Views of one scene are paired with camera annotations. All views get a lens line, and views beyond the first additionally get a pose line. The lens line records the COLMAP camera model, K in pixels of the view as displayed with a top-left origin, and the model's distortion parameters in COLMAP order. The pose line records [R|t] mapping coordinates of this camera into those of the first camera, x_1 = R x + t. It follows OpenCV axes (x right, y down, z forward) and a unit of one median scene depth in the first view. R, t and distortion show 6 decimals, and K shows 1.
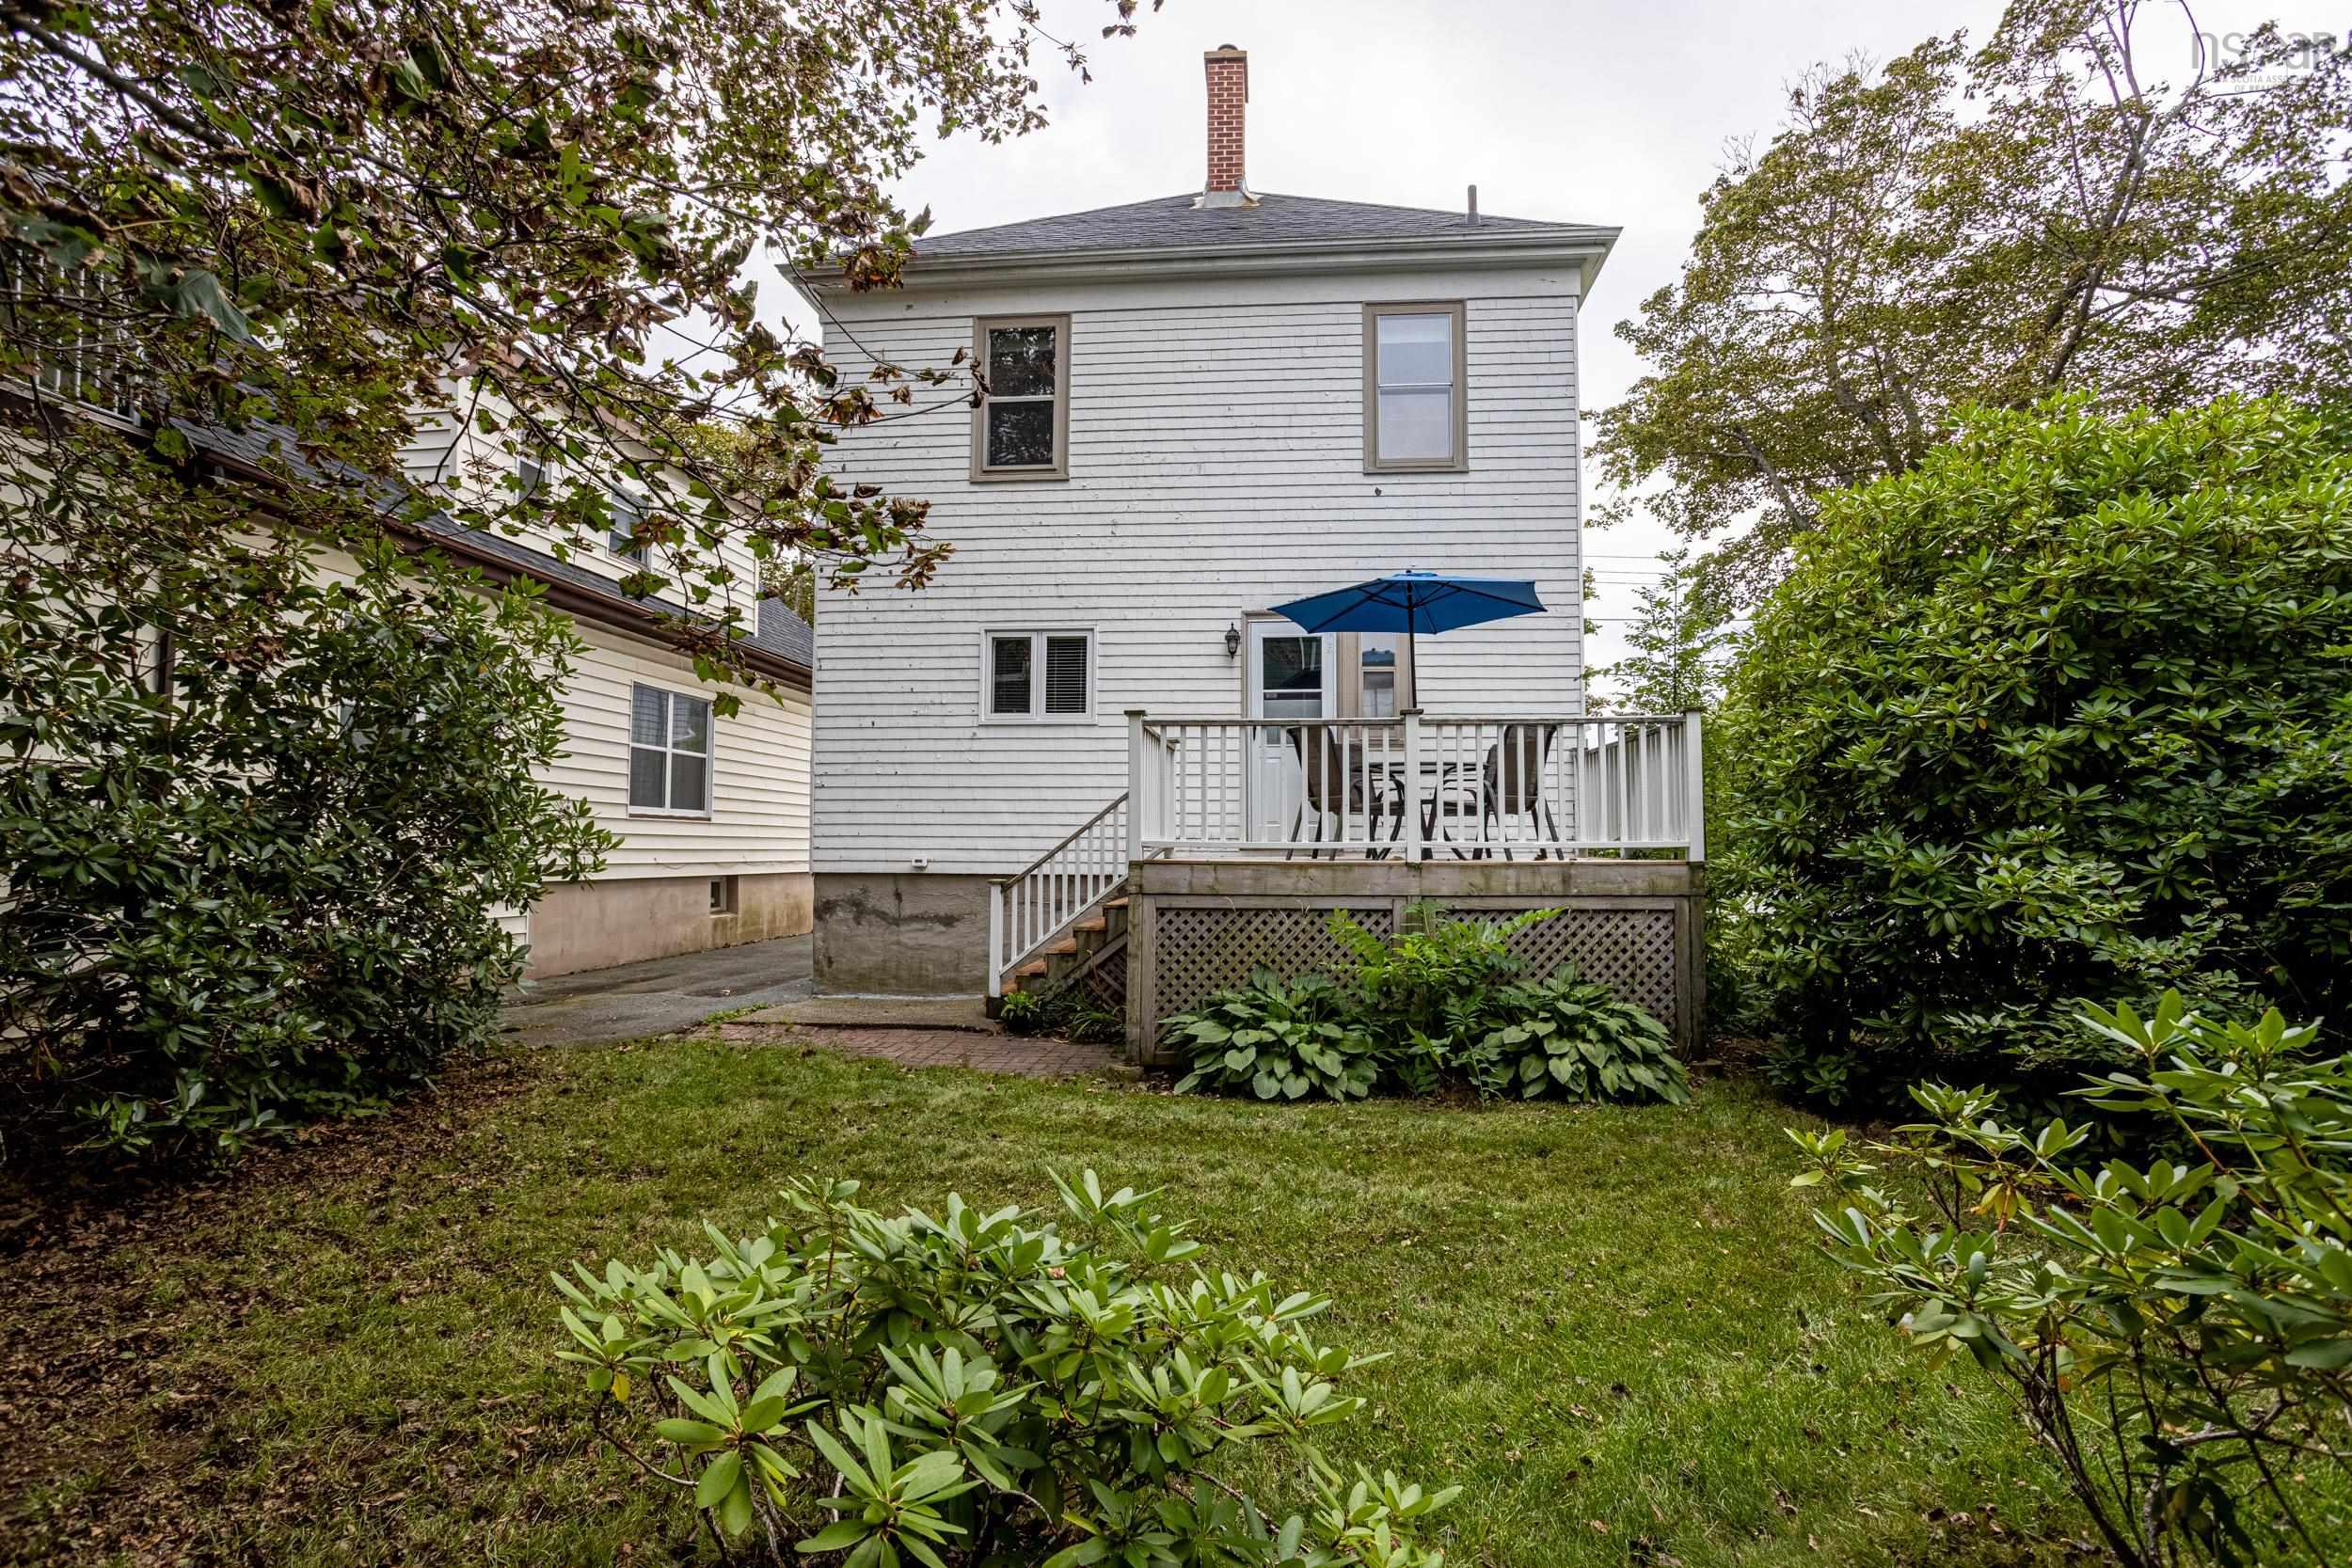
lens RADIAL K [[1079.6, 0, 1176.0], [0, 1079.6, 784.0], [0, 0, 1]] dist [-0.000869, 0.000026]
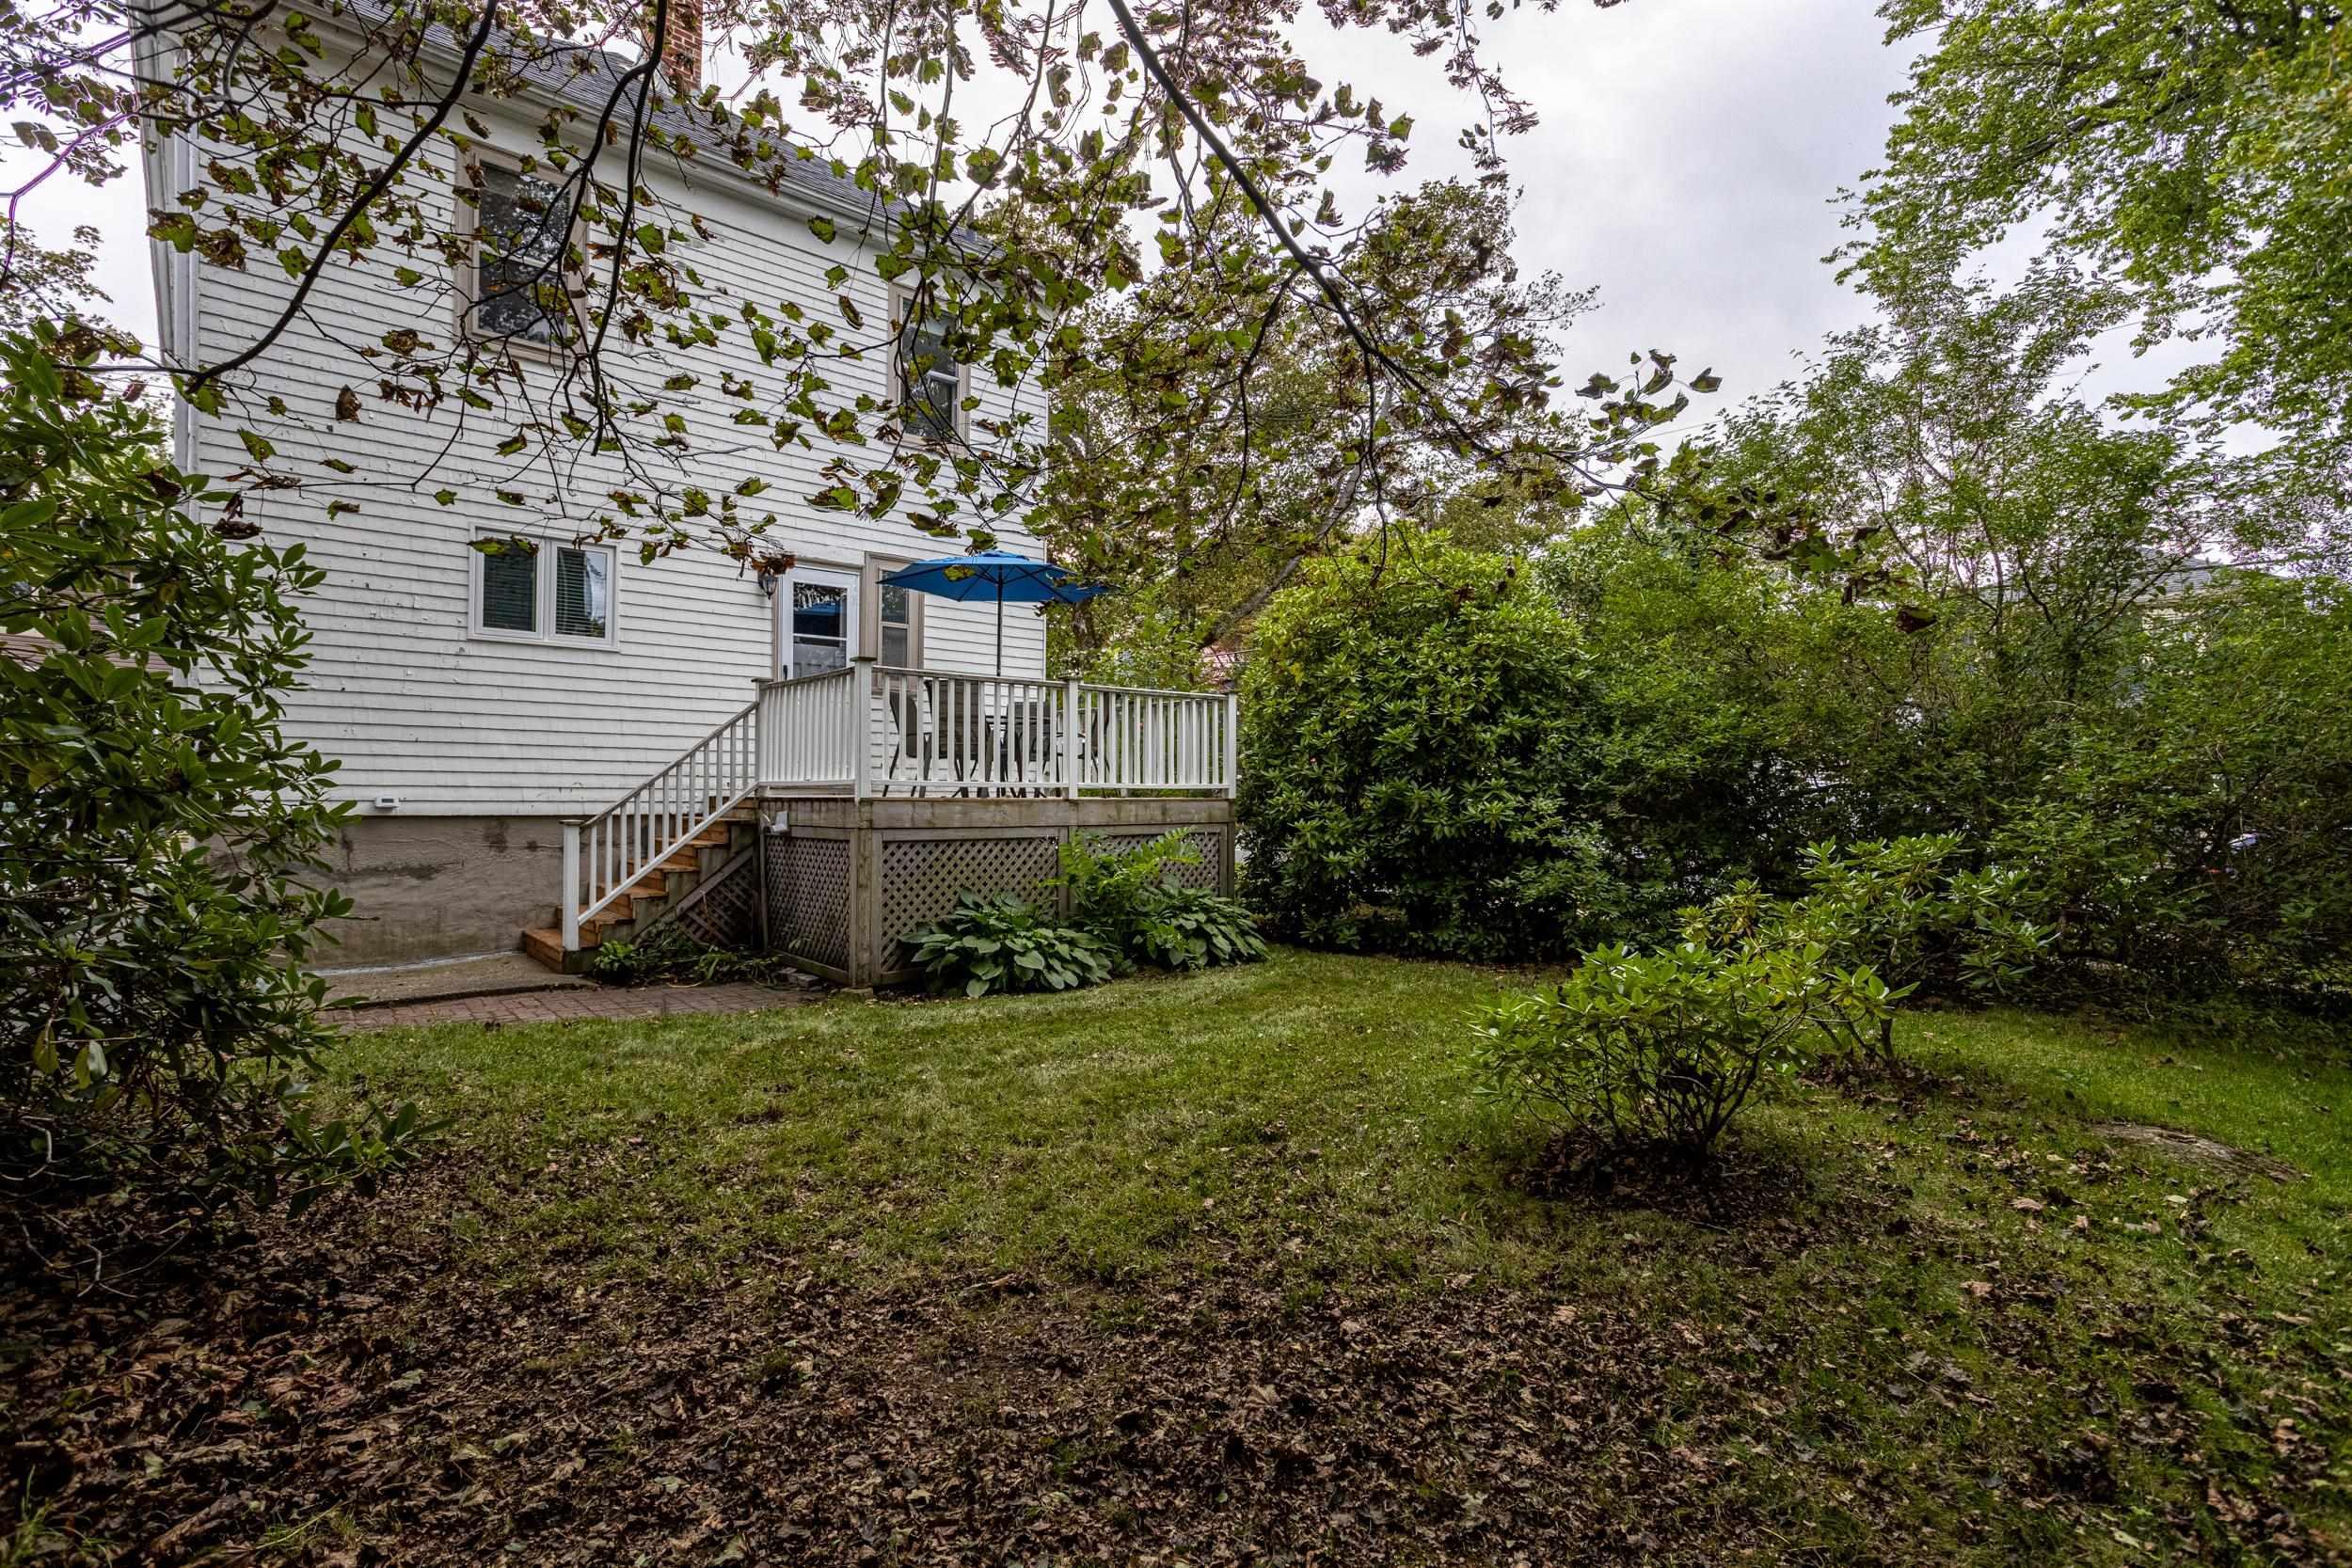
lens RADIAL K [[1079.6, 0, 1176.0], [0, 1079.6, 784.0], [0, 0, 1]] dist [-0.000869, 0.000026]
pose [[0.729137, 0.007822, 0.684323, -0.414302], [-0.045285, 0.998295, 0.036839, 0.002226], [-0.682868, -0.057850, 0.728248, 0.004049]]
